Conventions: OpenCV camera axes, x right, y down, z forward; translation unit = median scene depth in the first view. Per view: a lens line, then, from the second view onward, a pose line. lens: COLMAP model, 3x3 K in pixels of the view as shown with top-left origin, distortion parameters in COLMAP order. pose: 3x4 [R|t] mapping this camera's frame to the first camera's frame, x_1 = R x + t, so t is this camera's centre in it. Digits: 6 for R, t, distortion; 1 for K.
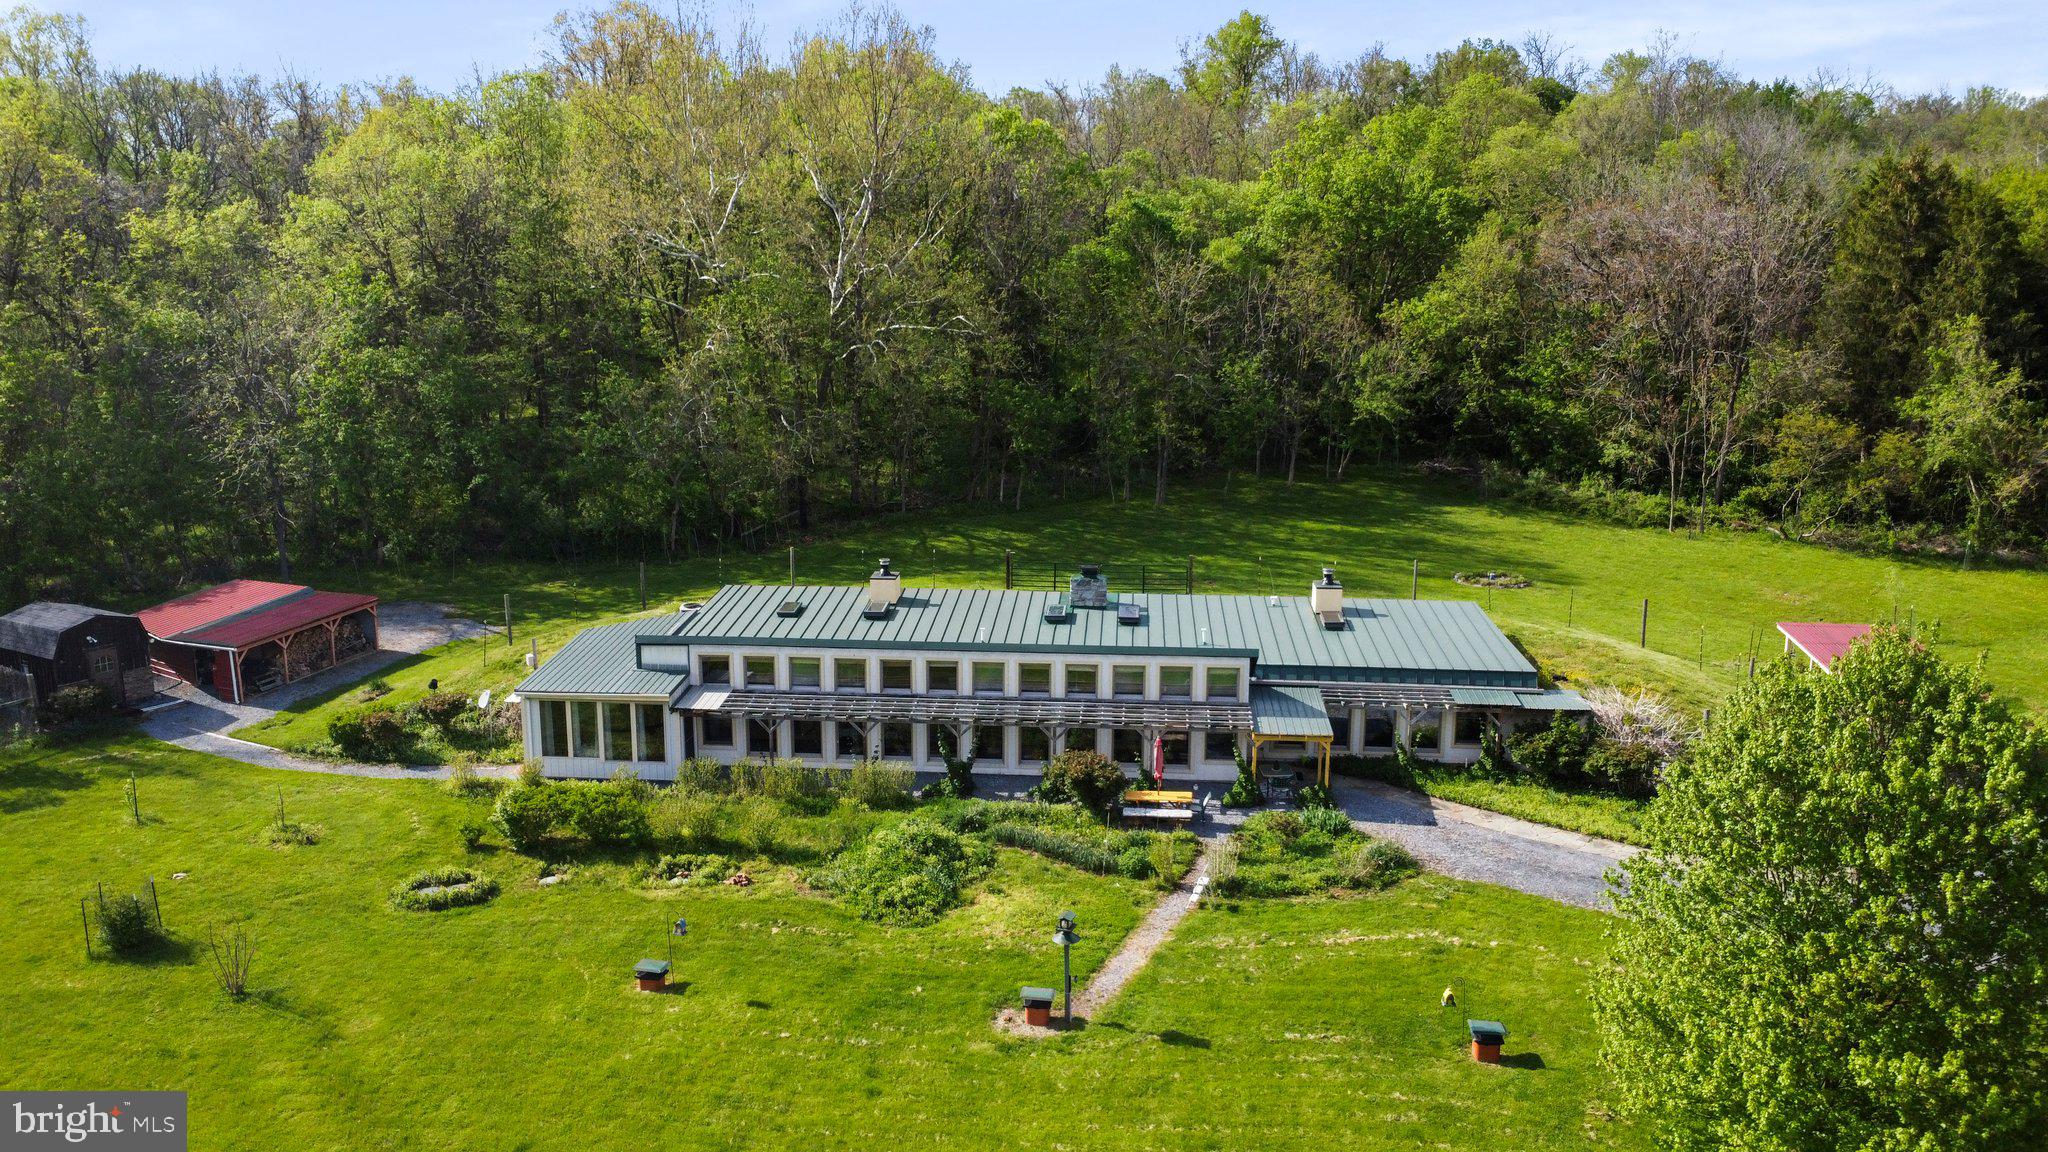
lens RADIAL K [[1546.8, 0, 1024.0], [0, 1546.8, 576.0], [0, 0, 1]] dist [0.017525, -0.014985]
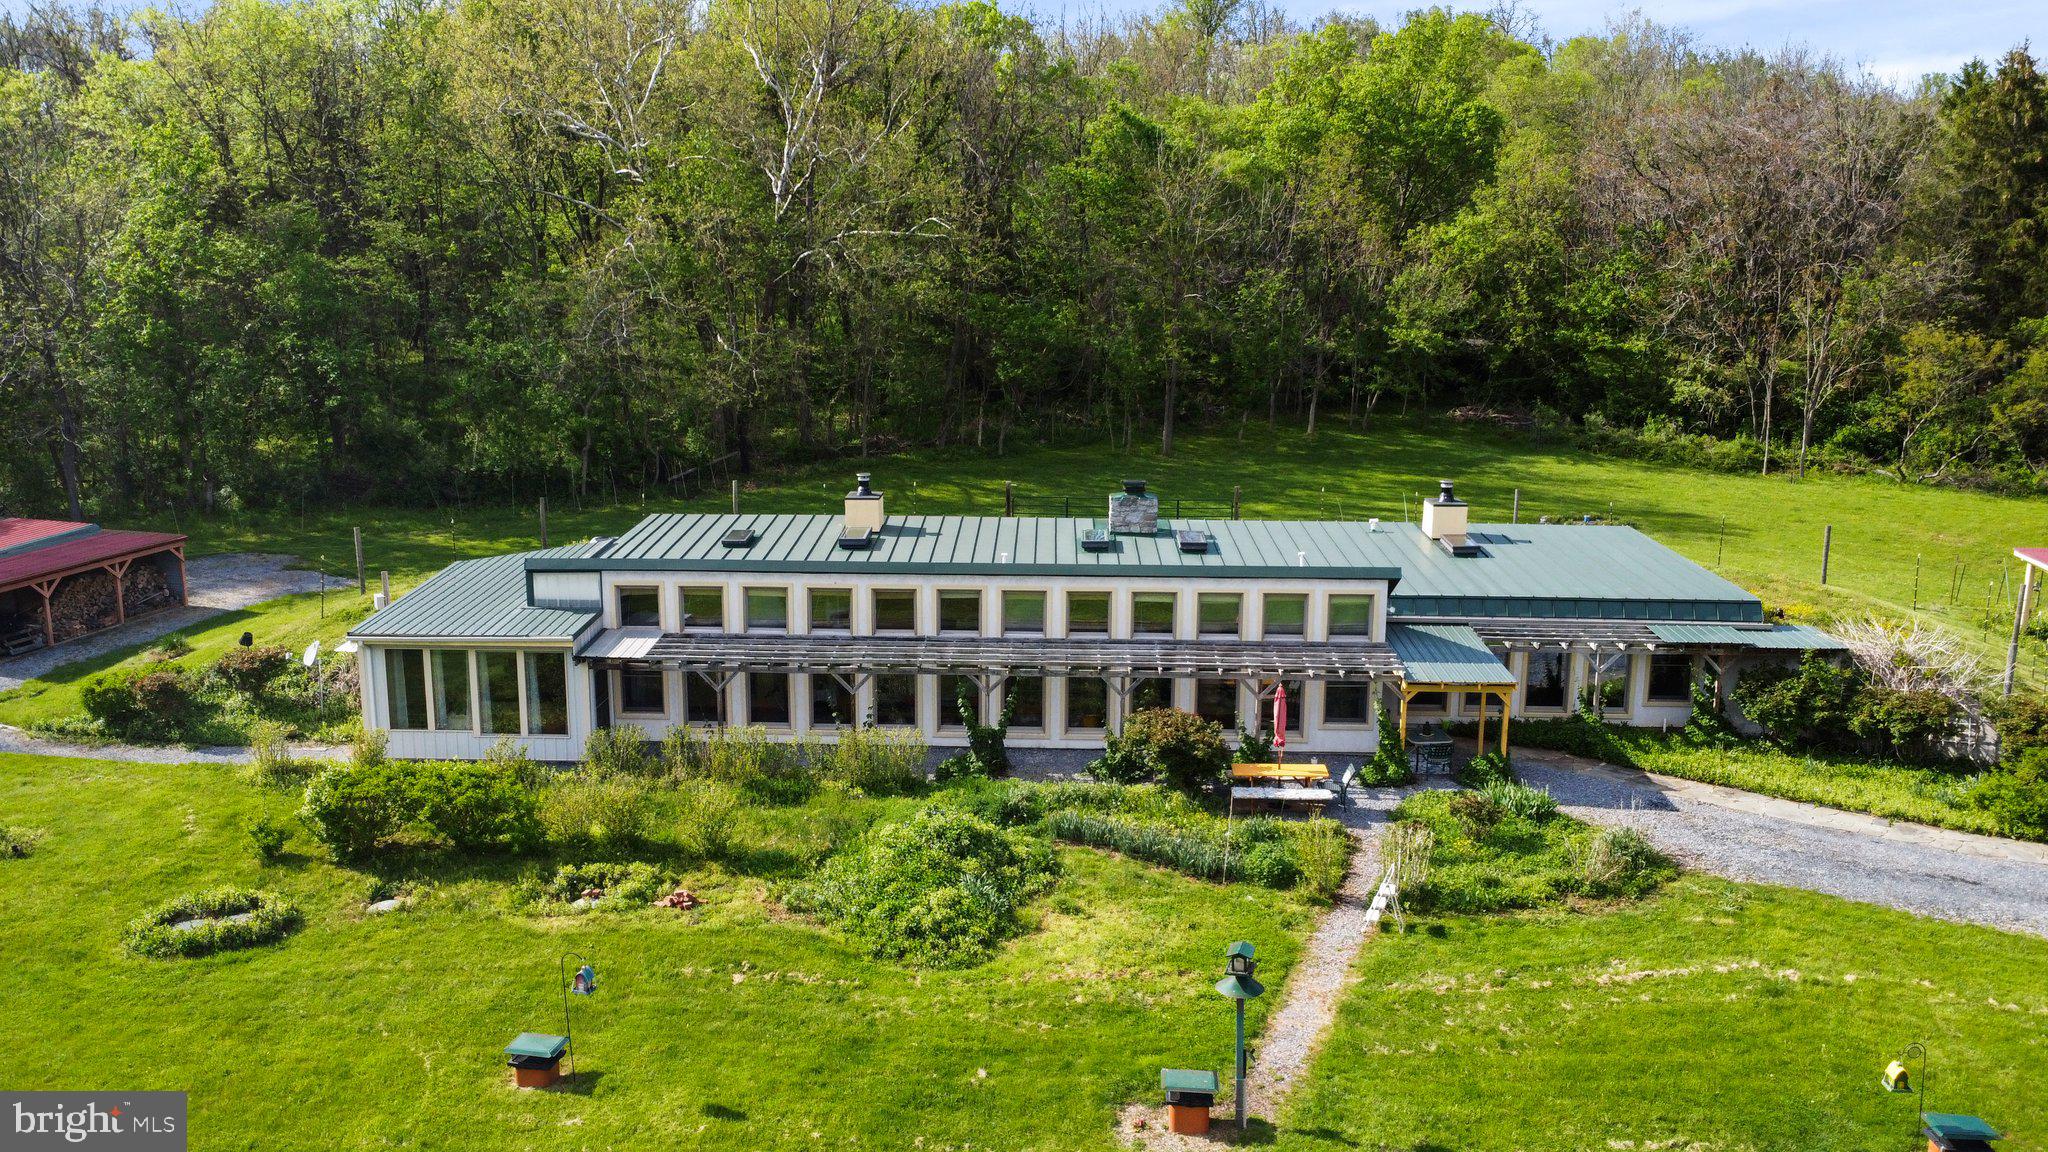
lens RADIAL K [[1546.8, 0, 1024.0], [0, 1546.8, 576.0], [0, 0, 1]] dist [0.017525, -0.014985]
pose [[0.998739, -0.006785, 0.049733, -0.059716], [0.007361, 0.999908, -0.011410, 0.058086], [-0.049651, 0.011762, 0.998697, 0.288730]]
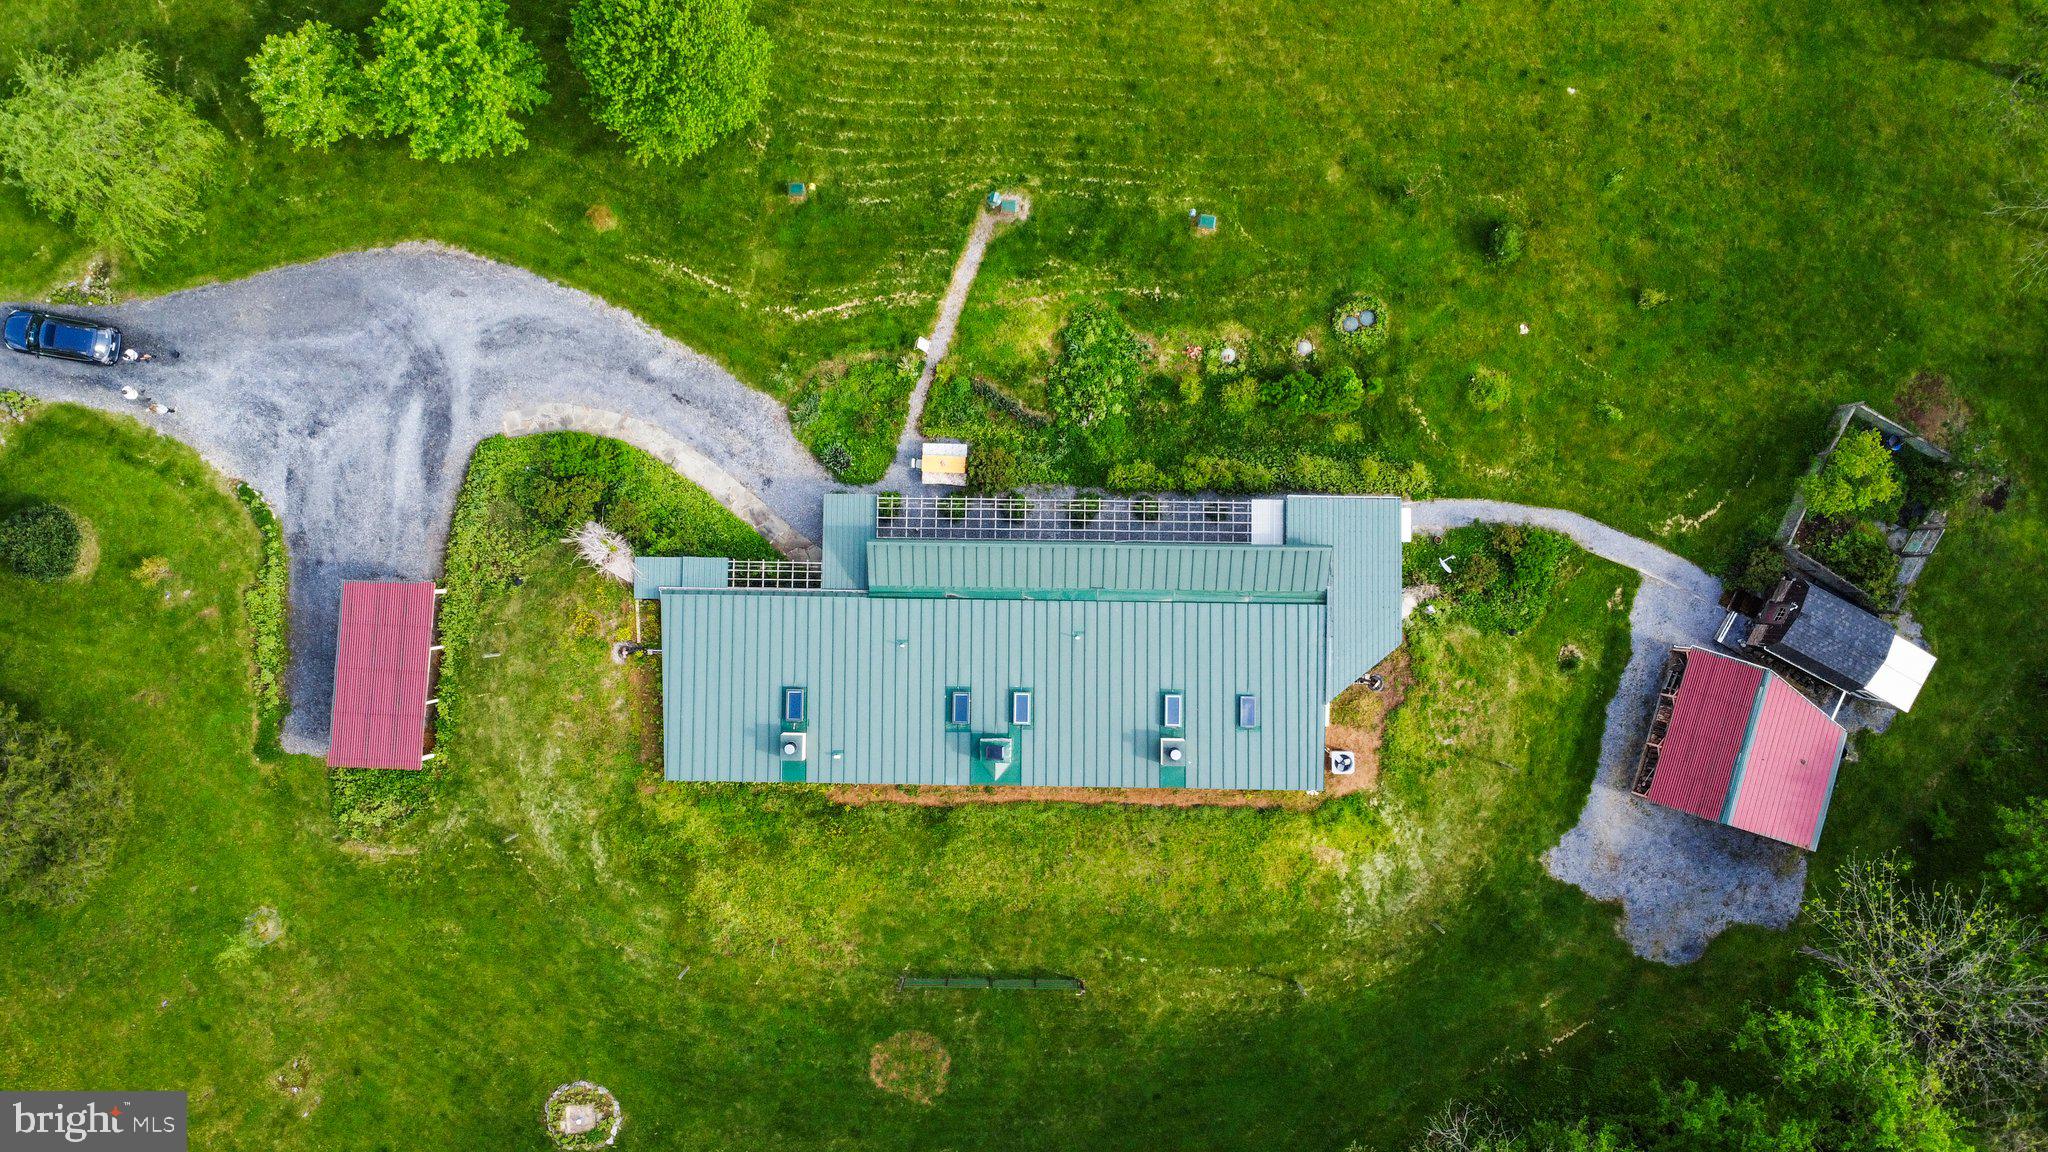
lens RADIAL K [[1546.8, 0, 1024.0], [0, 1546.8, 576.0], [0, 0, 1]] dist [0.017525, -0.014985]
pose [[-0.997613, 0.068487, 0.008848, 0.002673], [-0.005849, -0.211476, 0.977366, -1.307091], [0.068808, 0.974981, 0.211372, 0.749430]]
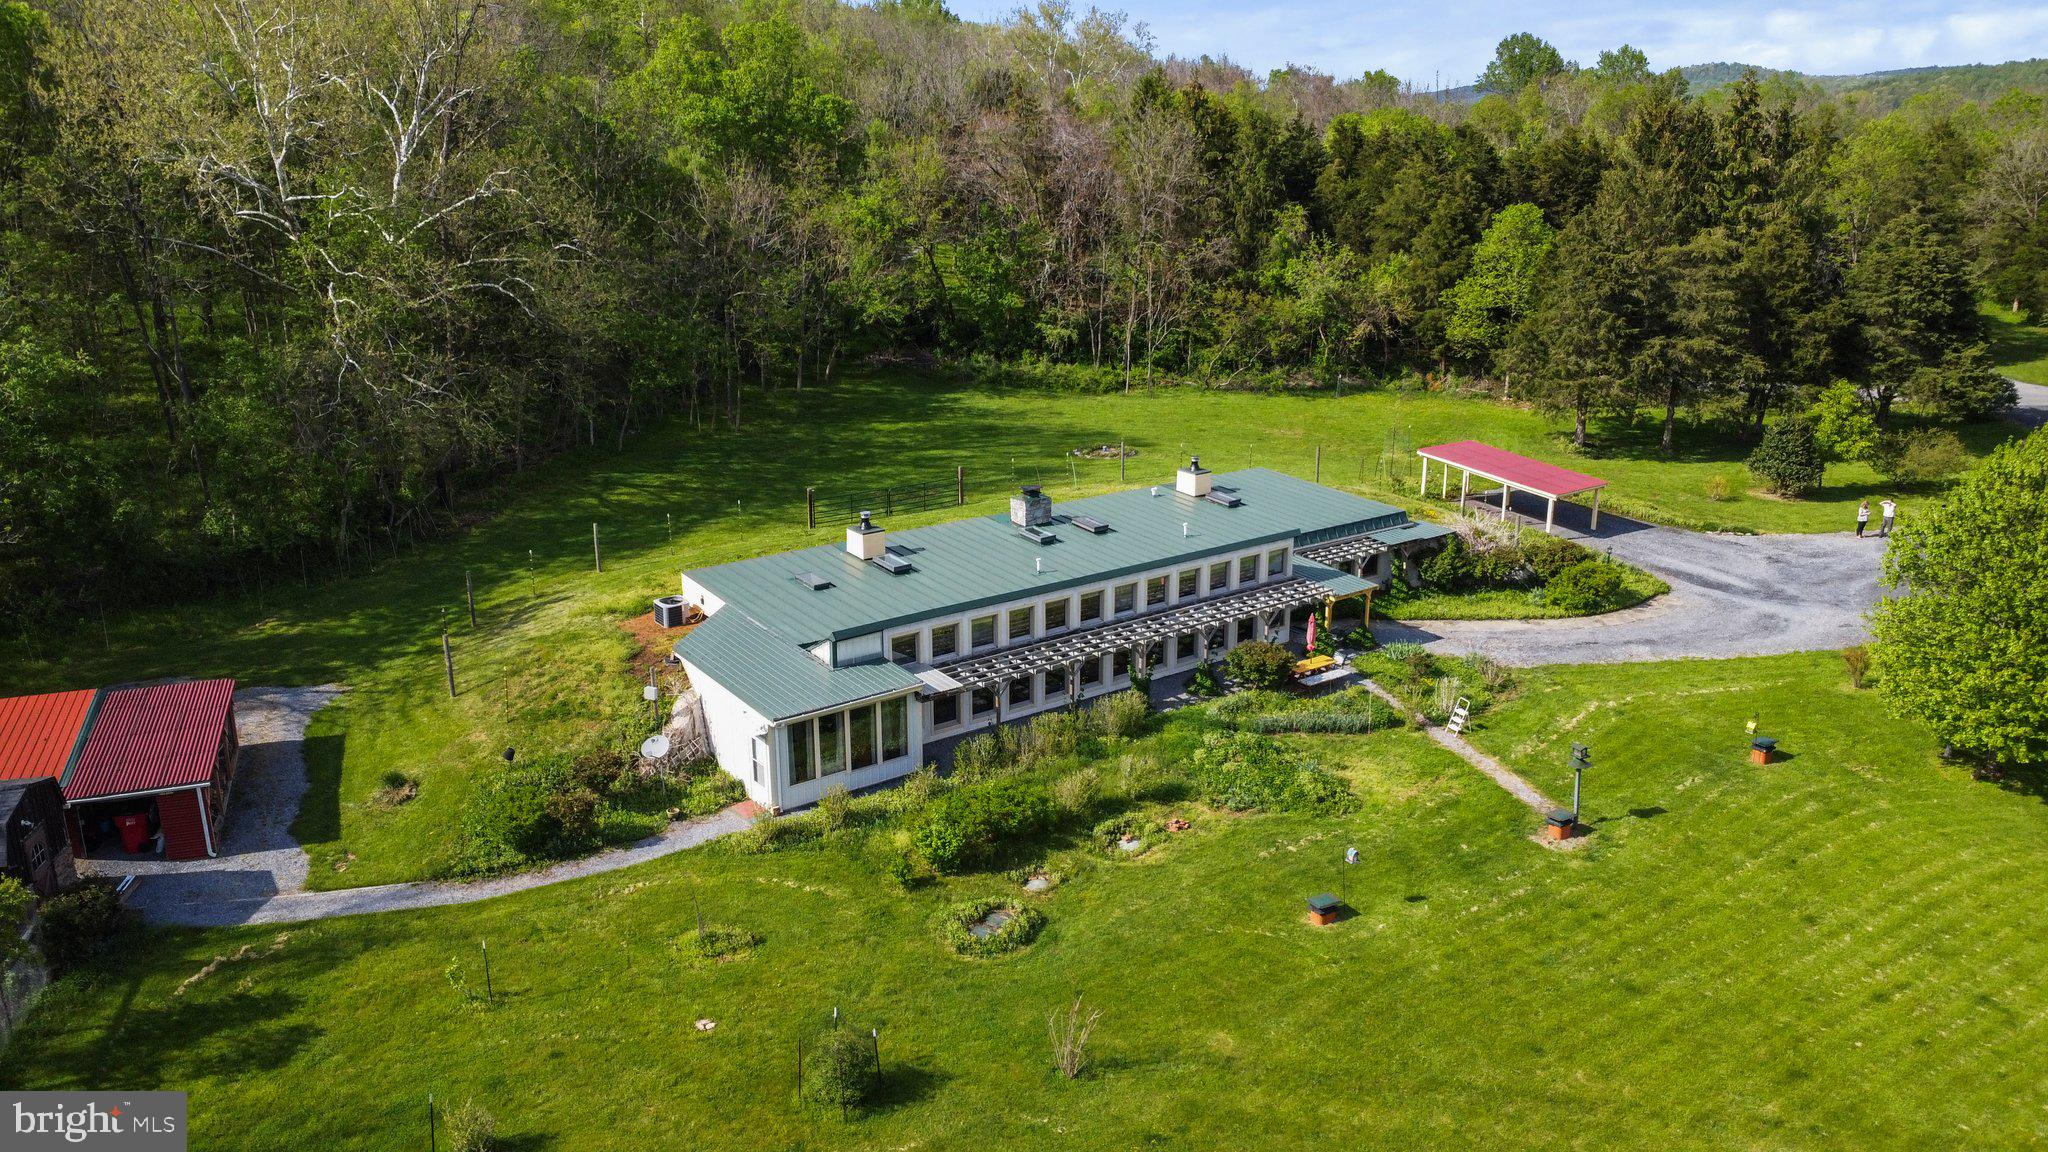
lens RADIAL K [[1537.5, 0, 1024.0], [0, 1537.5, 576.0], [0, 0, 1]] dist [0.010067, 0.005246]
pose [[0.741583, -0.190900, 0.643127, -0.770374], [0.137548, 0.981559, 0.132751, -0.103021], [-0.656609, -0.009985, 0.754165, 0.250645]]
